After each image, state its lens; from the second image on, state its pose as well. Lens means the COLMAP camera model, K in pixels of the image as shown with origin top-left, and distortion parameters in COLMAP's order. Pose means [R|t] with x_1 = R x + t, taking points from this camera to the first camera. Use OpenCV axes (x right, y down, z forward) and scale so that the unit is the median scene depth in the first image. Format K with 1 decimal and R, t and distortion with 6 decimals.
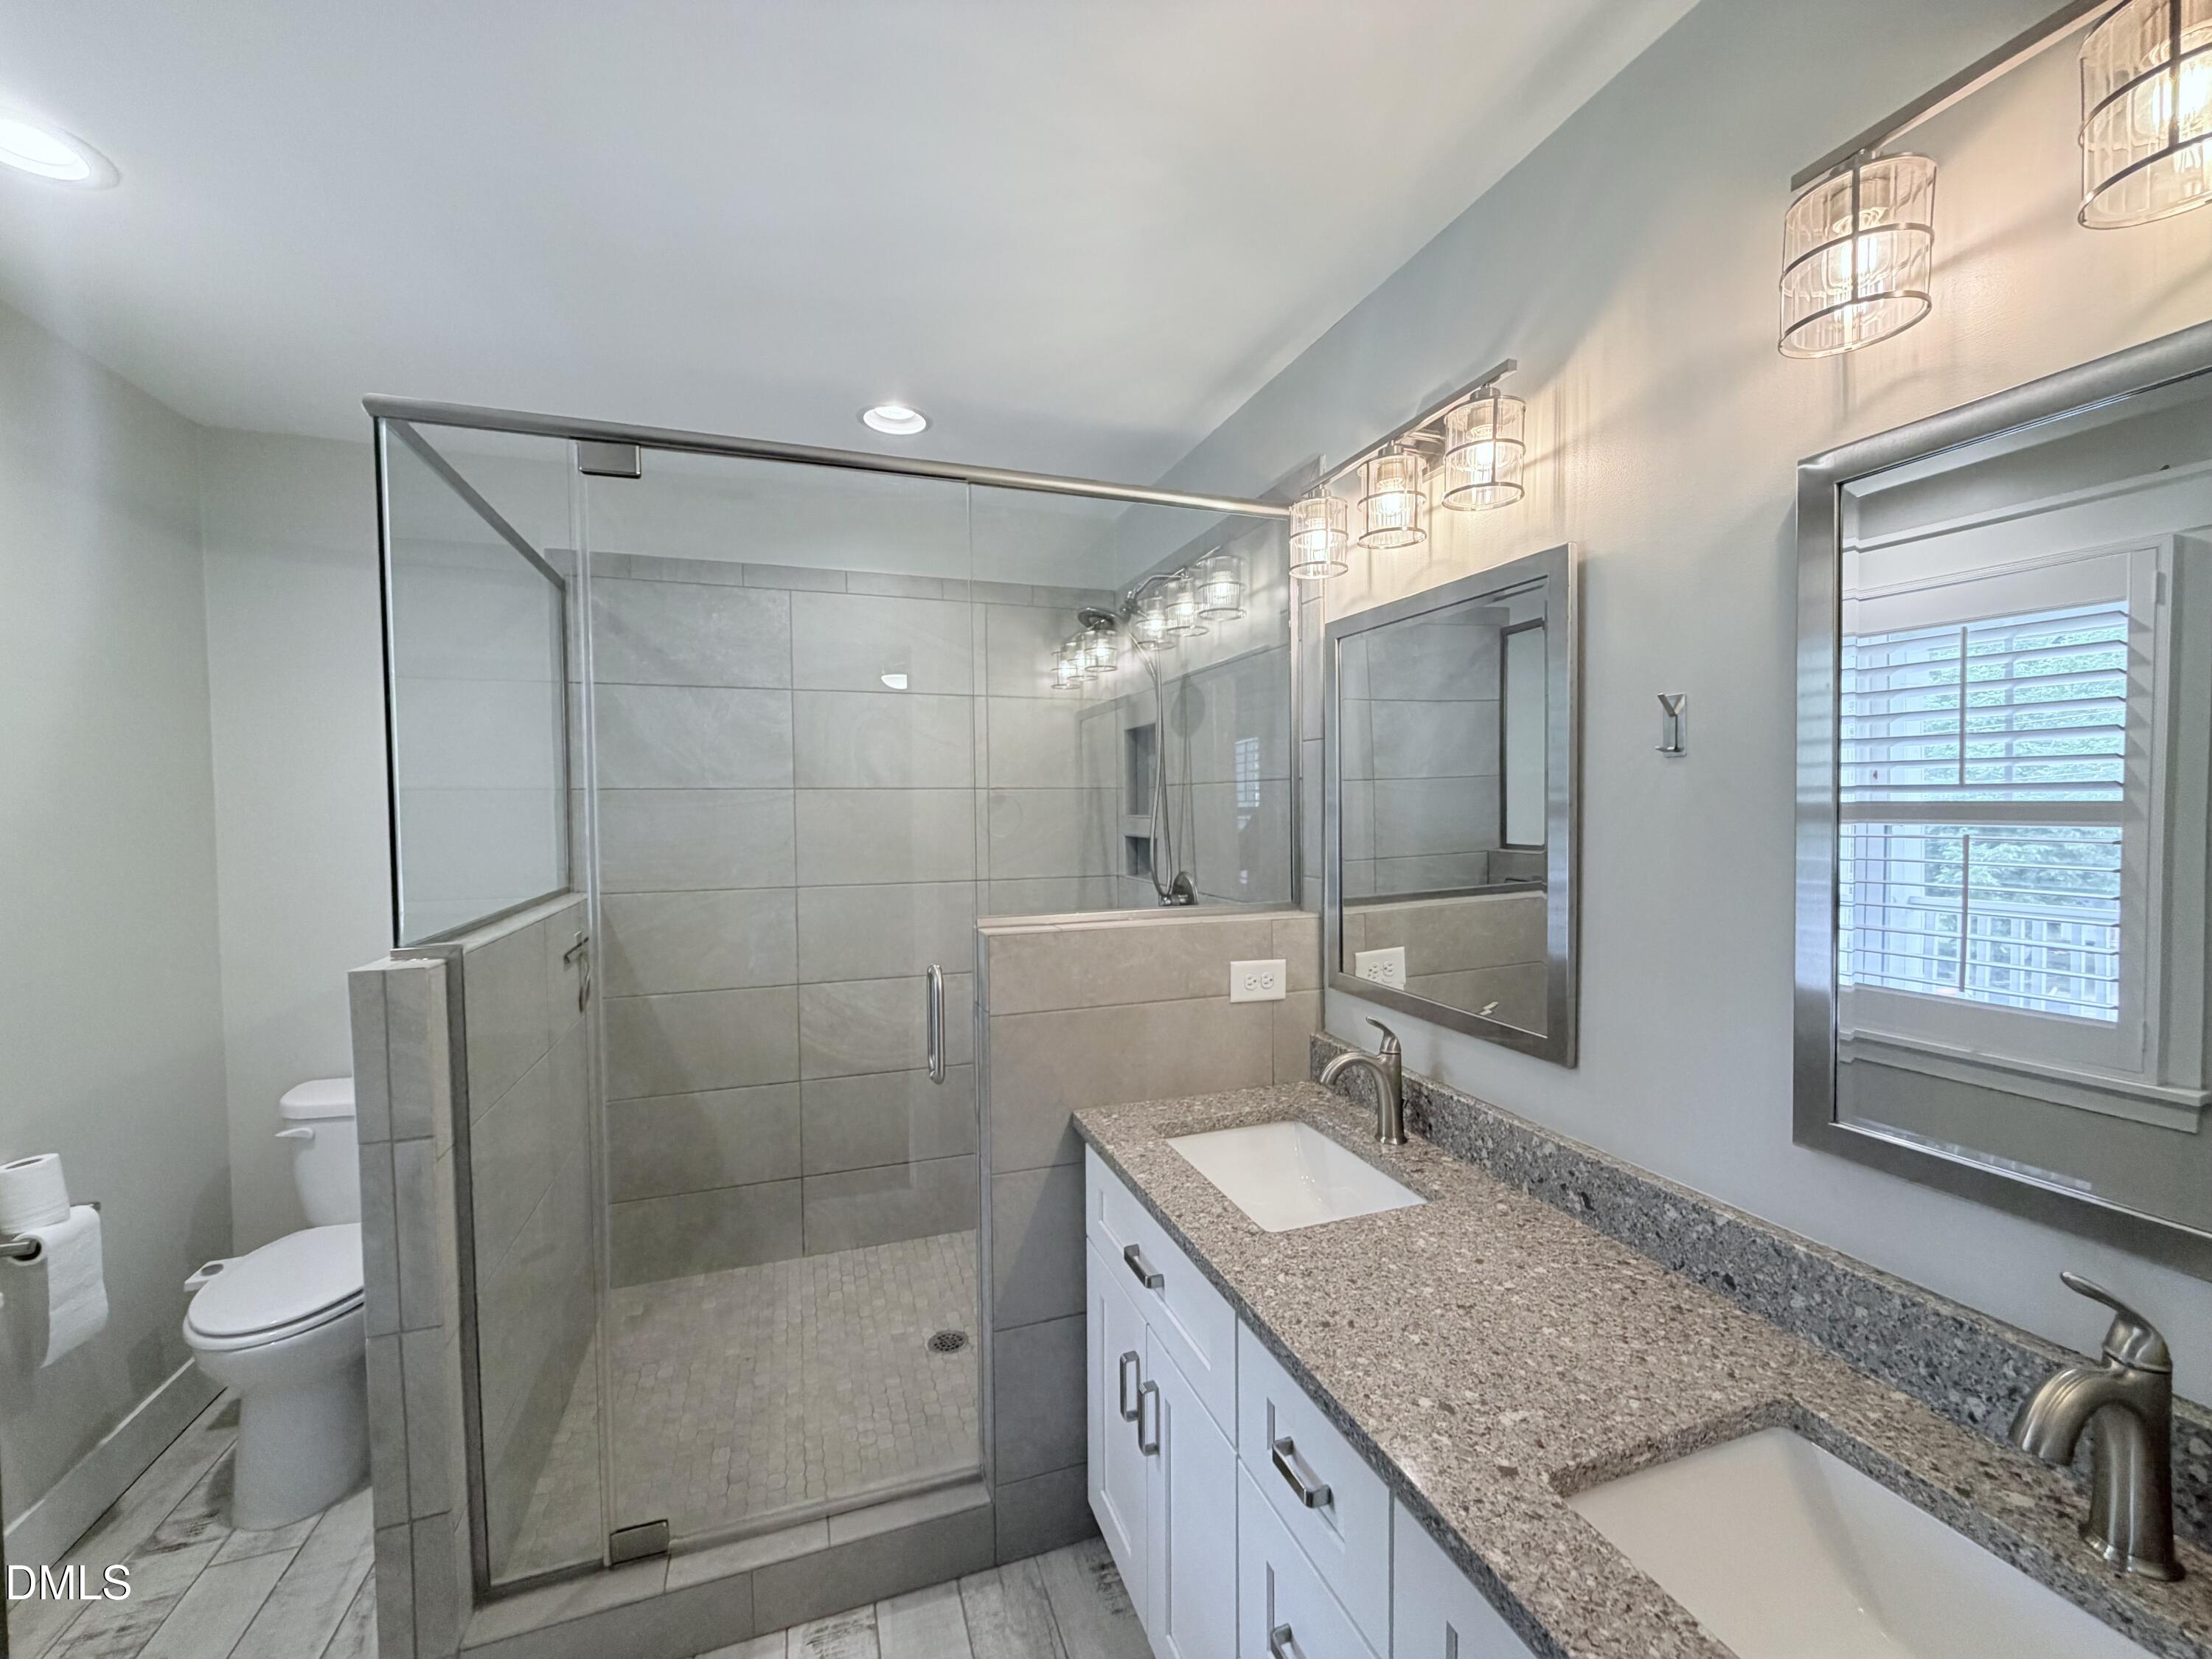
lens RADIAL K [[886.2, 0, 1098.6], [0, 886.2, 829.8], [0, 0, 1]] dist [-0.002466, 0.000847]
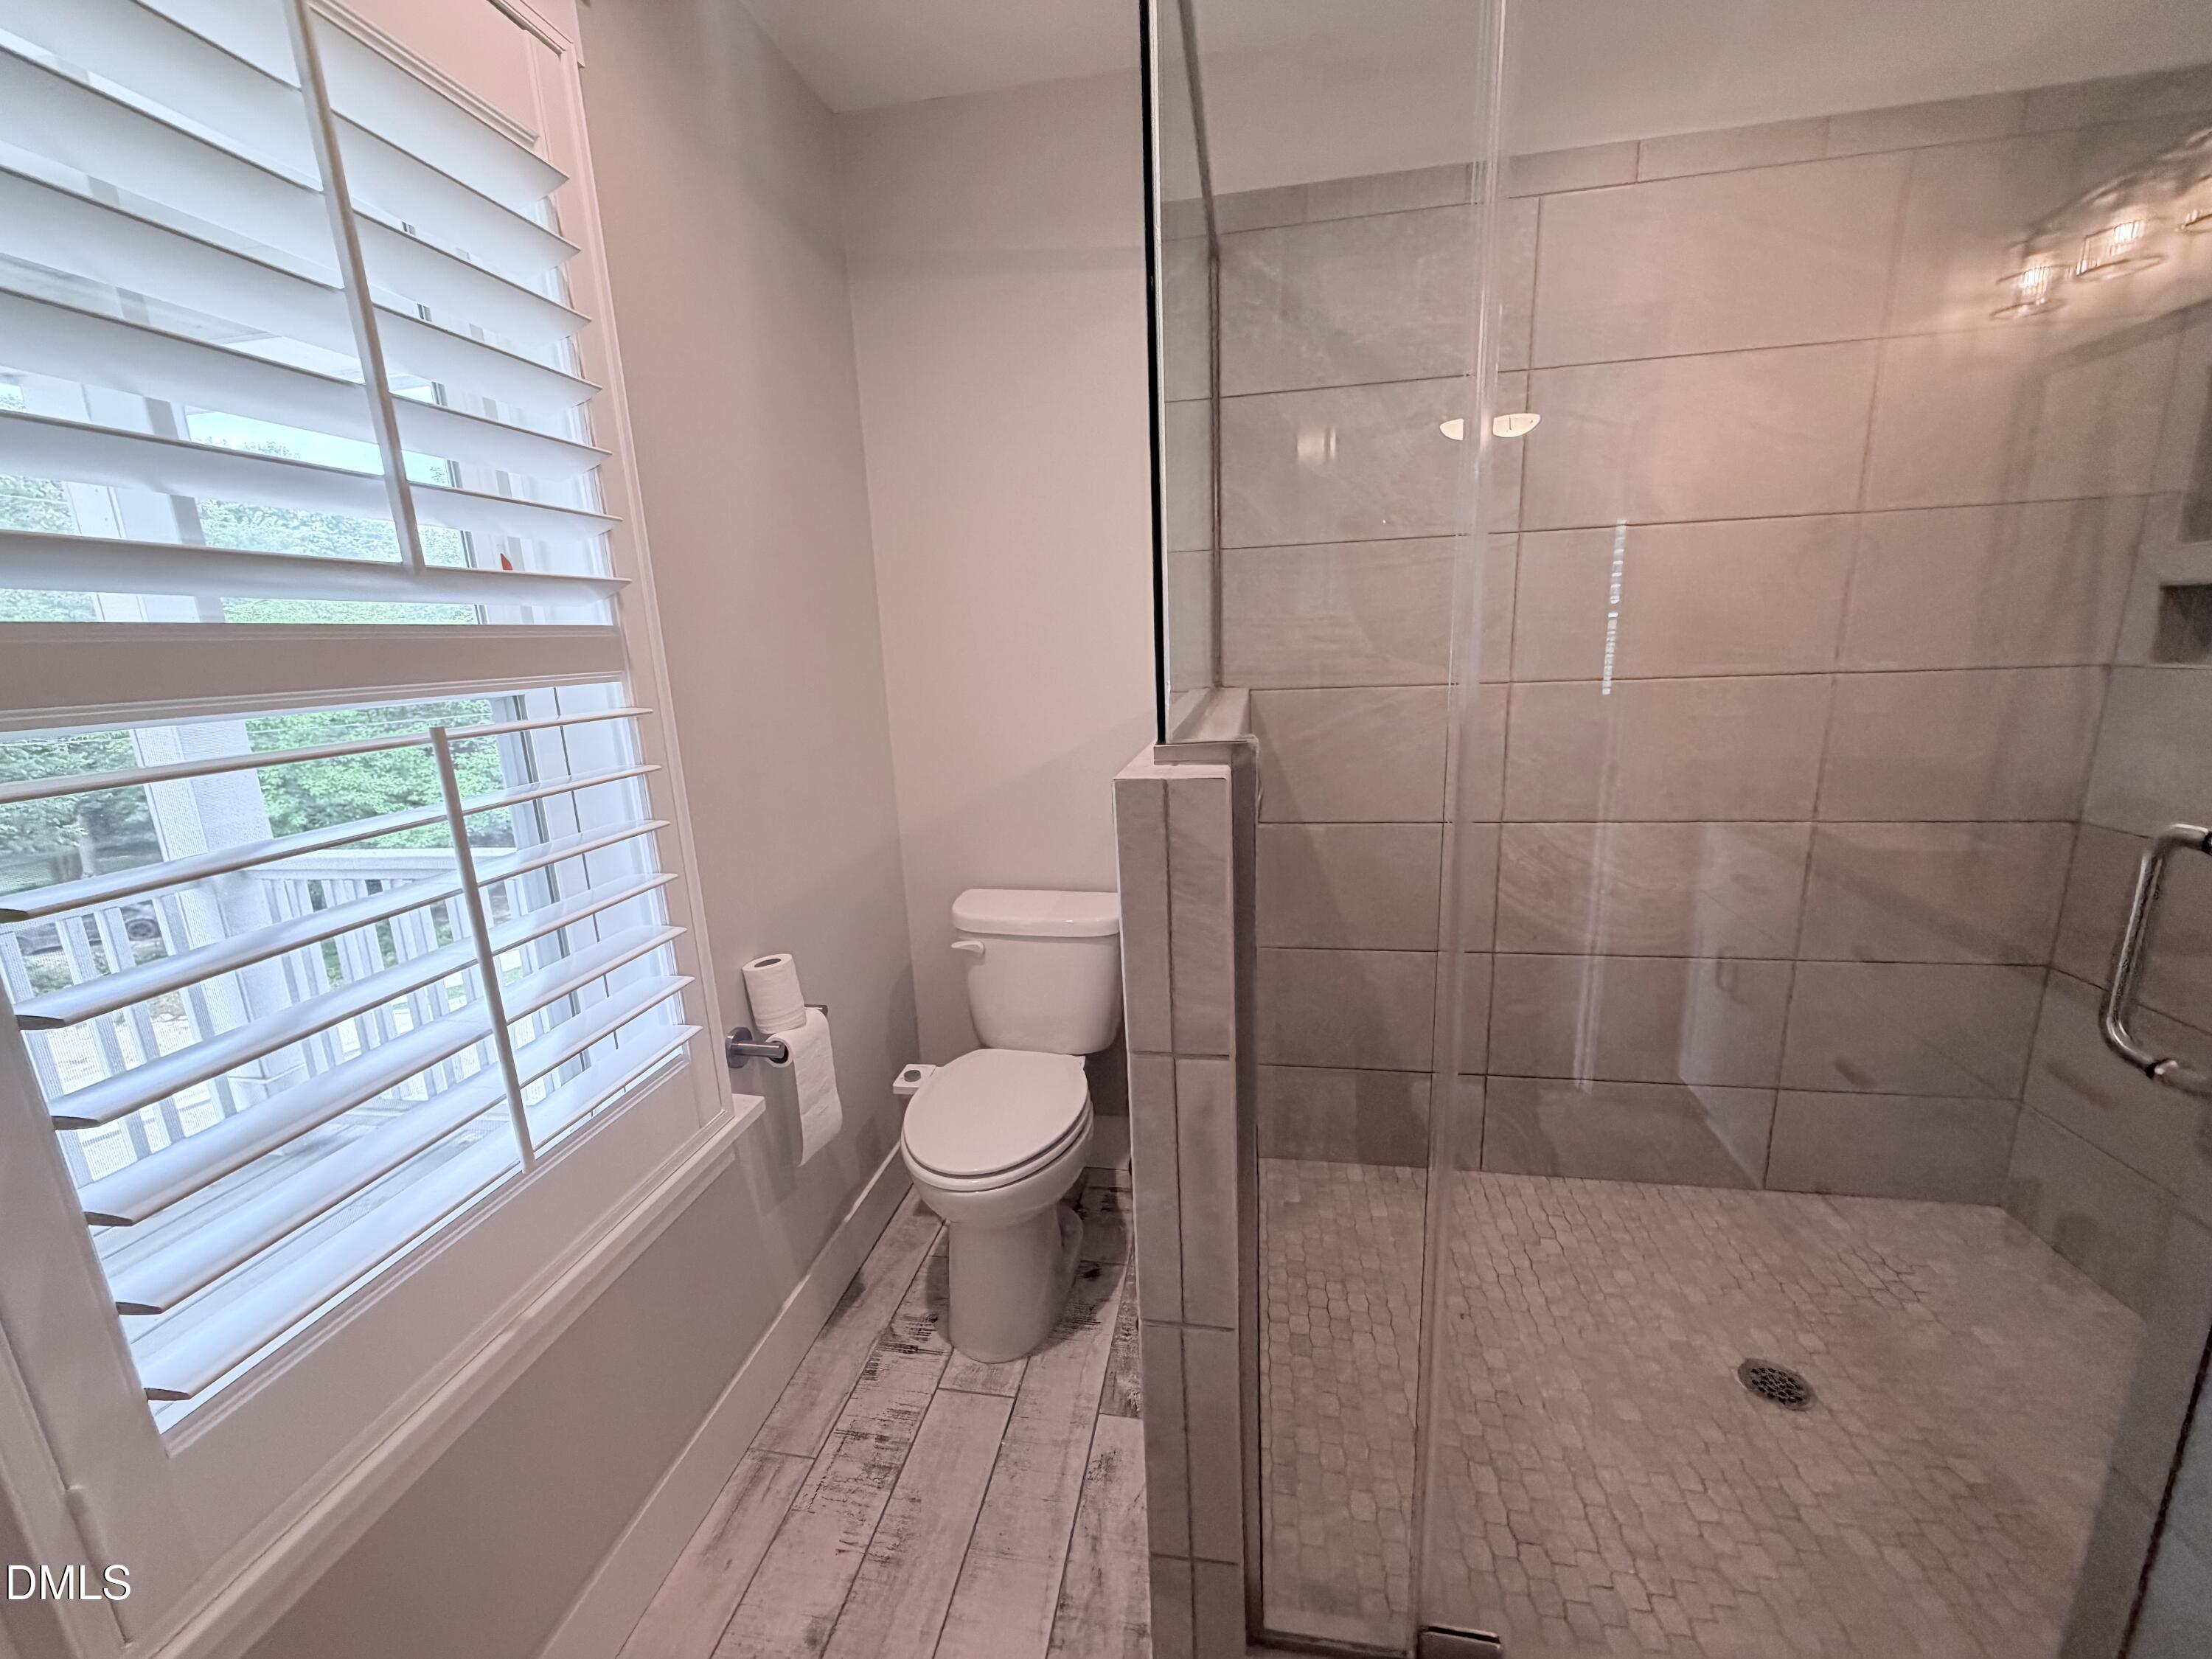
lens RADIAL K [[886.2, 0, 1093.3], [0, 886.2, 829.0], [0, 0, 1]] dist [-0.002466, 0.000847]
pose [[0.868877, 0.076168, -0.489134, -0.443385], [0.020492, 0.981711, 0.189273, 0.062565], [0.494604, -0.174478, 0.851425, 0.376405]]
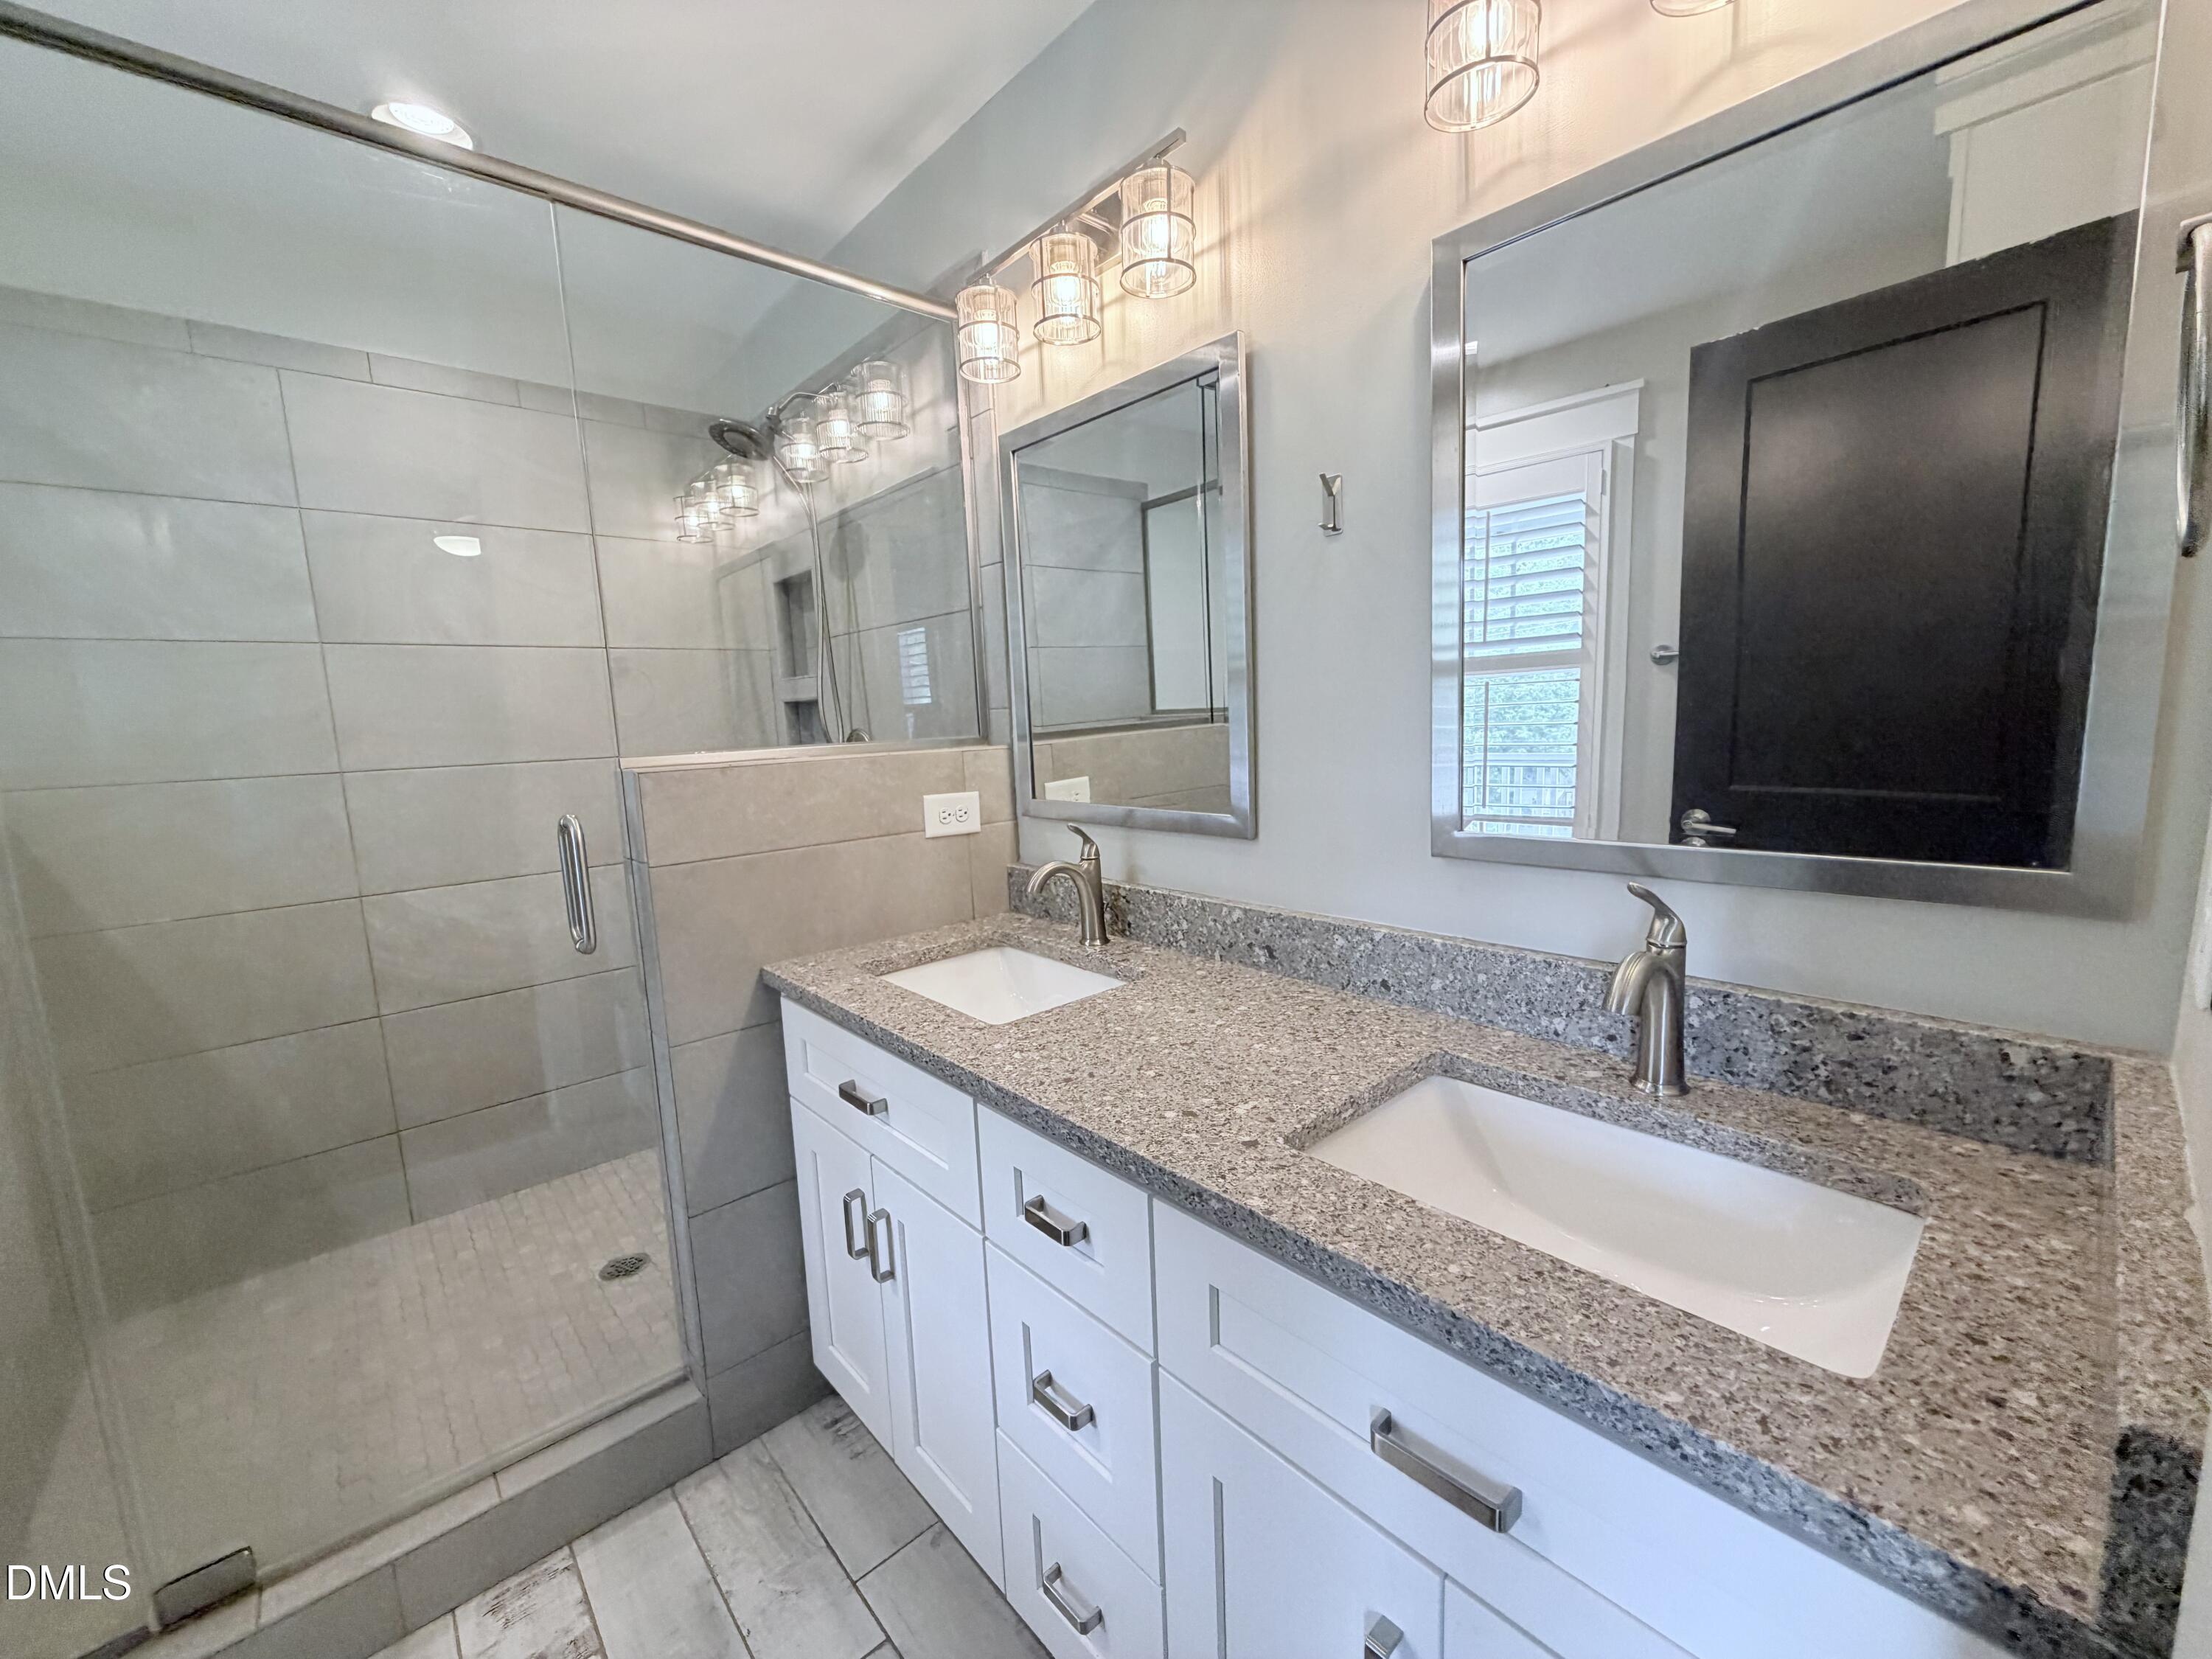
lens RADIAL K [[886.2, 0, 1105.2], [0, 886.2, 829.7], [0, 0, 1]] dist [-0.002466, 0.000847]
pose [[0.921938, -0.081885, 0.378582, -0.037119], [0.045993, 0.993627, 0.102911, 0.103916], [-0.384596, -0.077466, 0.919829, 0.047234]]
